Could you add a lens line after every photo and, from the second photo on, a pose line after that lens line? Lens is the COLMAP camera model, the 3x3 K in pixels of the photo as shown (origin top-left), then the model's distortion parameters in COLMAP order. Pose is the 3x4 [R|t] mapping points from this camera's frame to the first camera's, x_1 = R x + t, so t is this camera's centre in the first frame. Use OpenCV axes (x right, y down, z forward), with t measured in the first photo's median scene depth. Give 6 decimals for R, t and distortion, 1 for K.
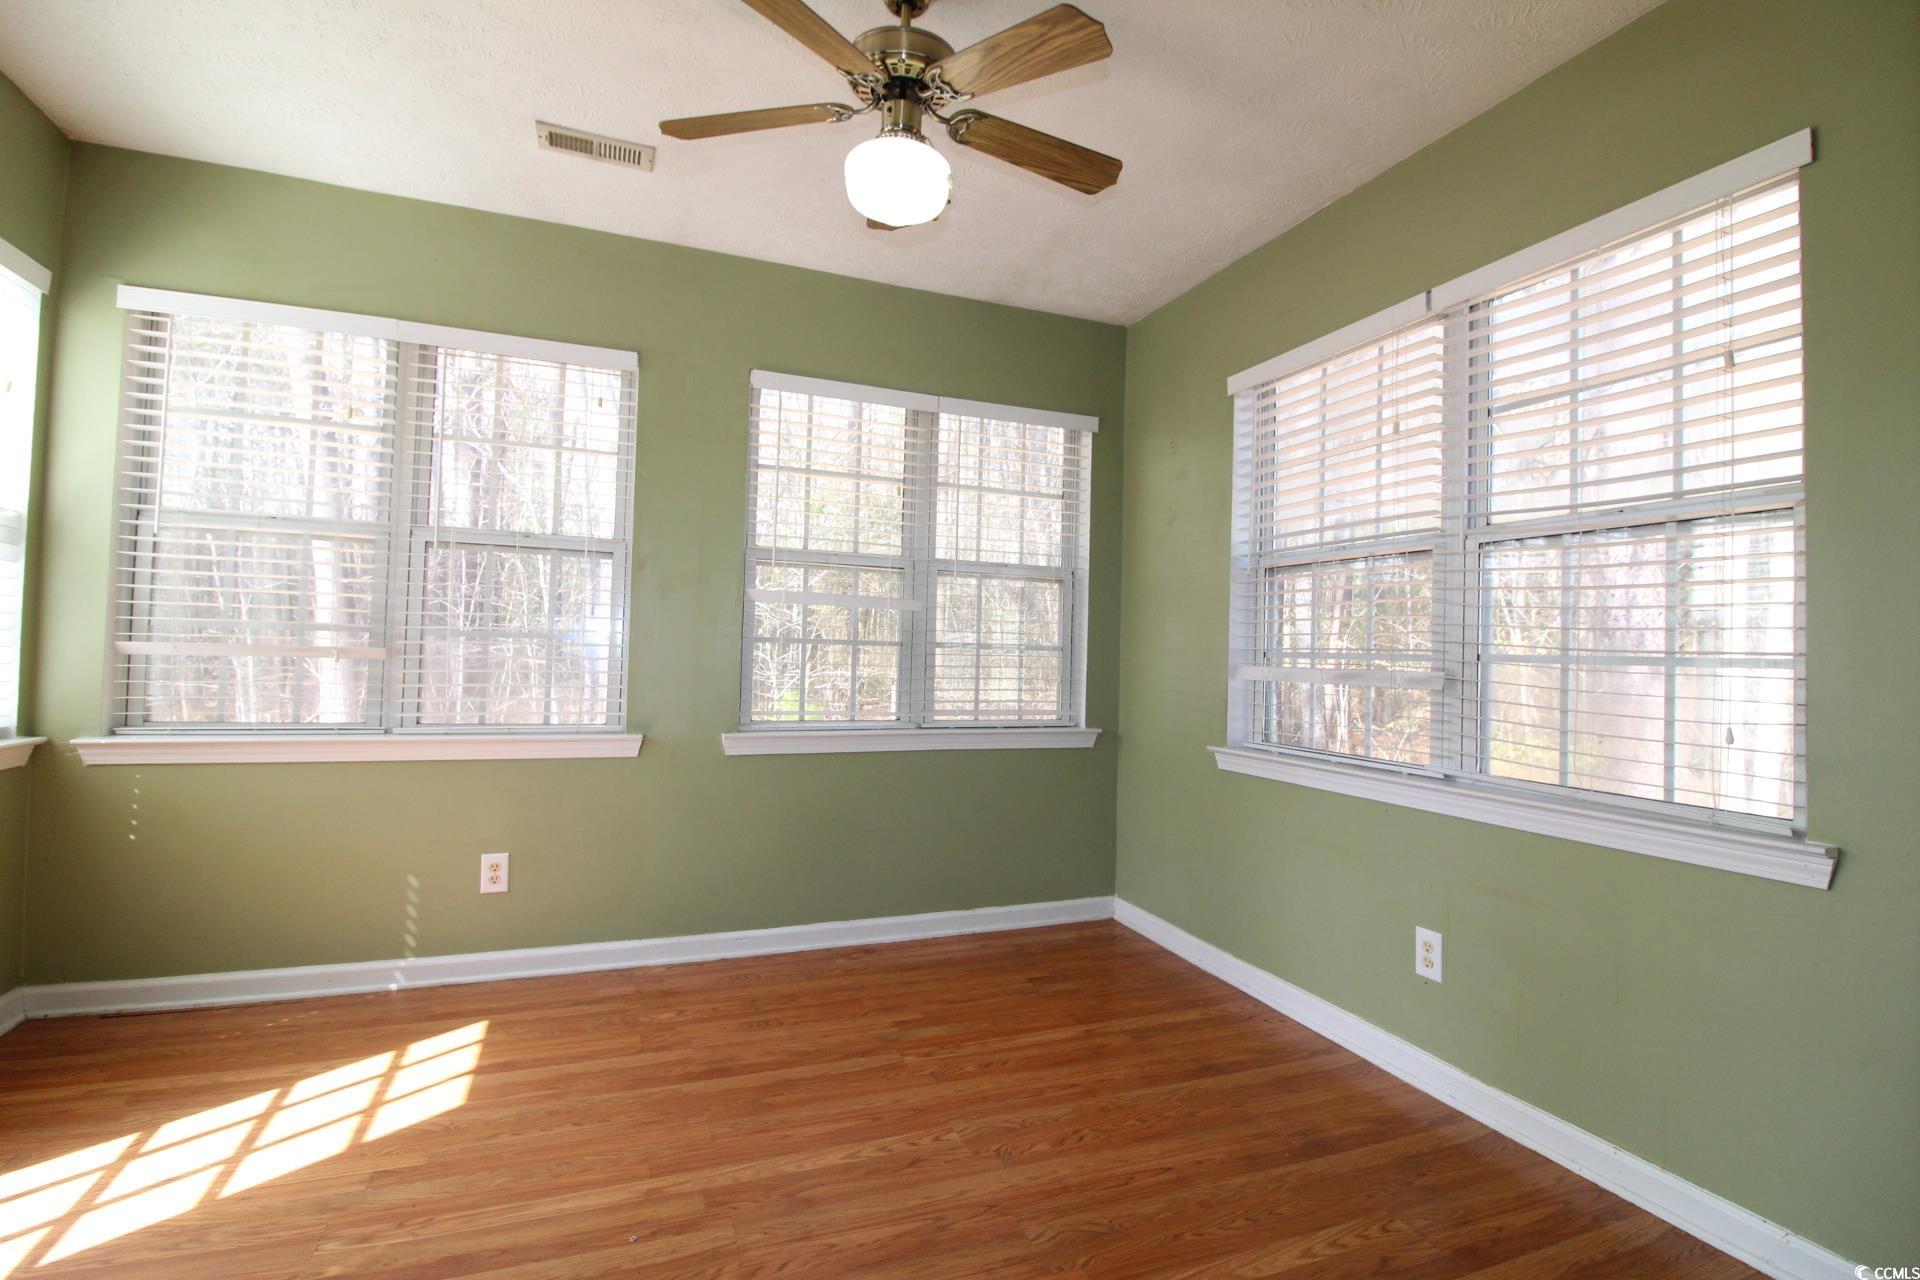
lens RADIAL K [[886.3, 0, 960.4], [0, 886.3, 635.6], [0, 0, 1]] dist [-0.002666, -0.010851]
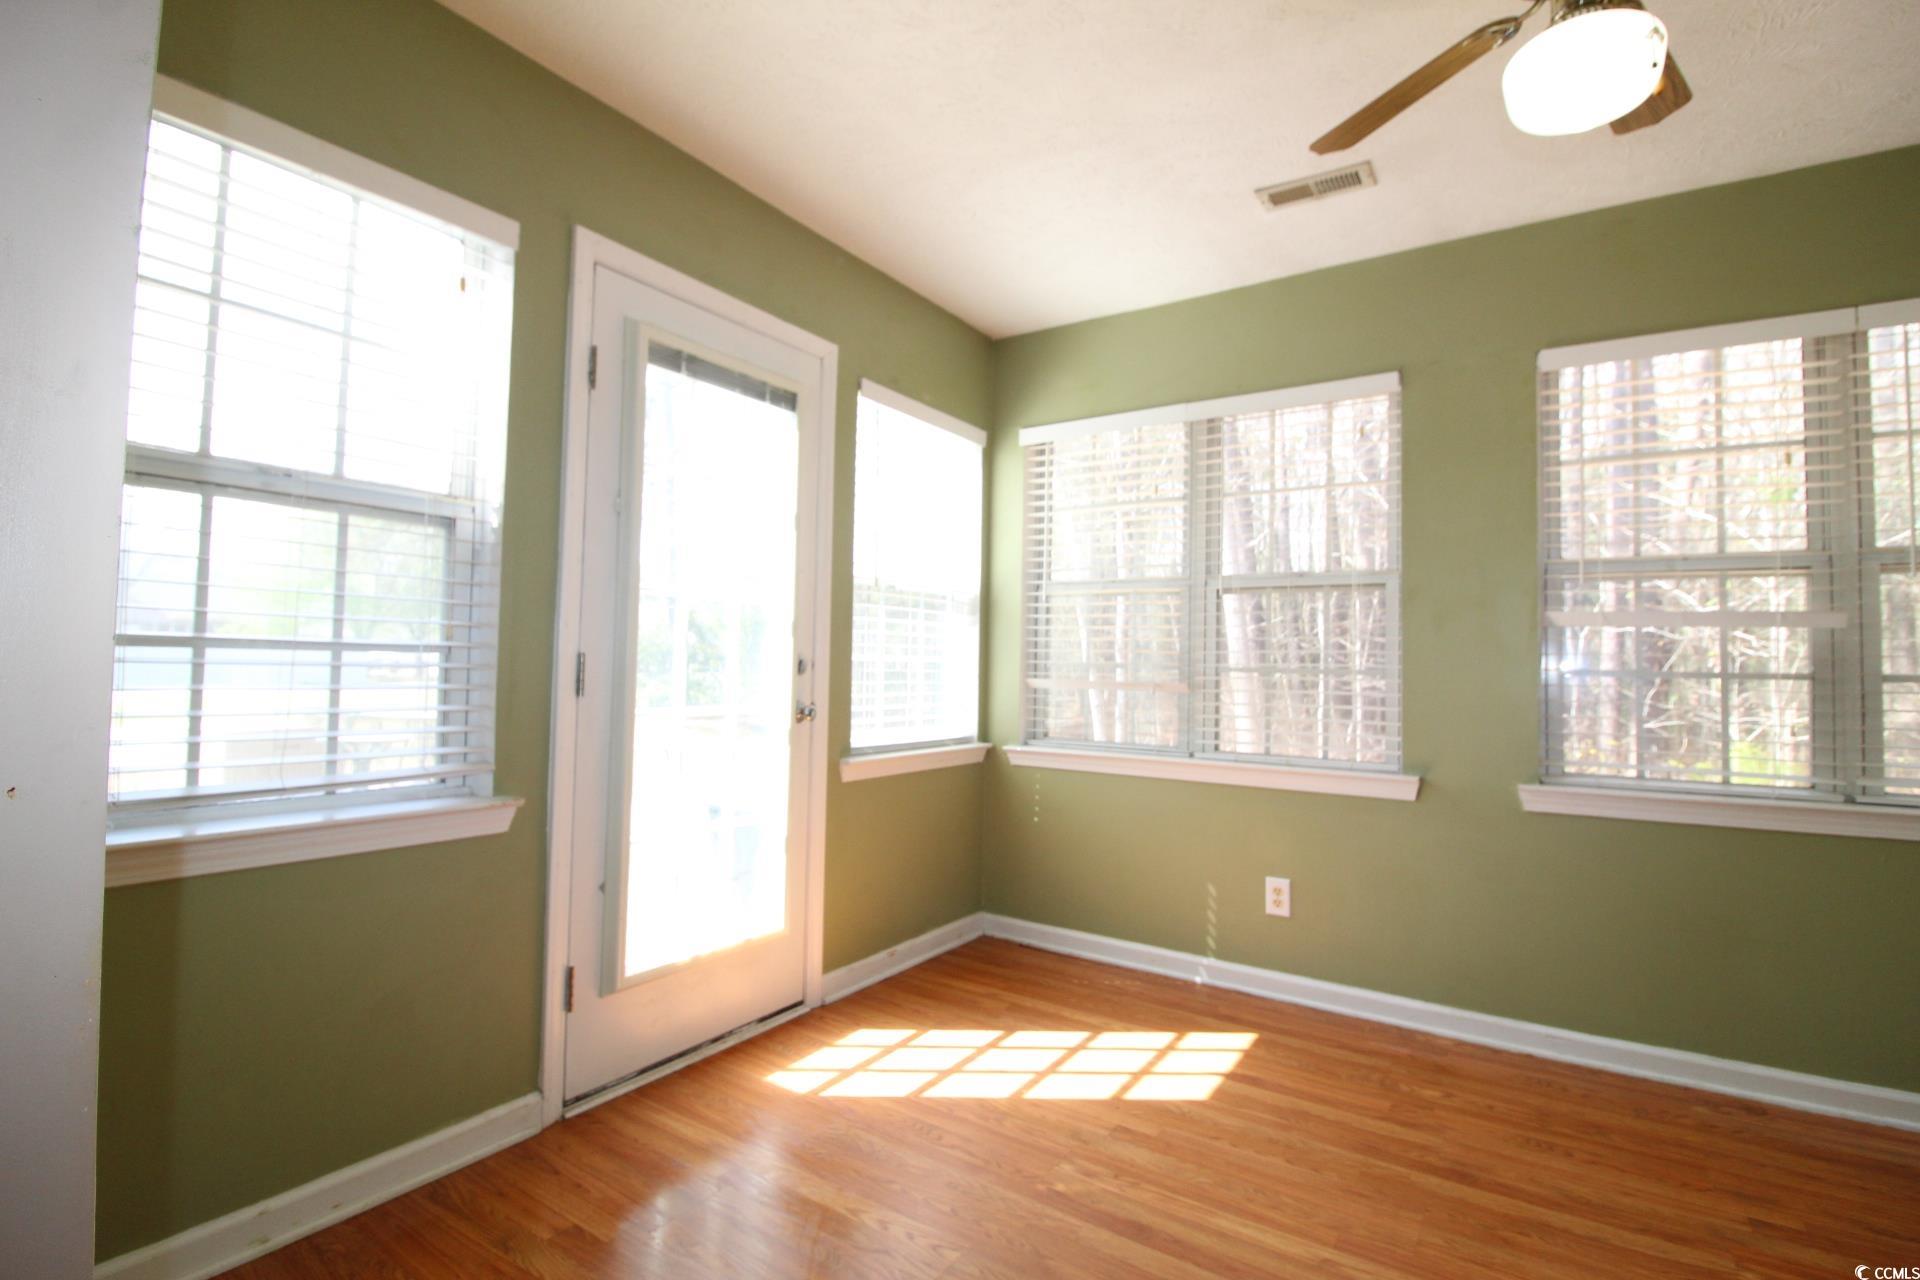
lens RADIAL K [[886.3, 0, 960.5], [0, 886.3, 635.8], [0, 0, 1]] dist [-0.002666, -0.010851]
pose [[0.569540, -0.044347, -0.820767, 0.151711], [0.010926, 0.998864, -0.046388, 0.002434], [0.821891, 0.017453, 0.569377, 0.090127]]
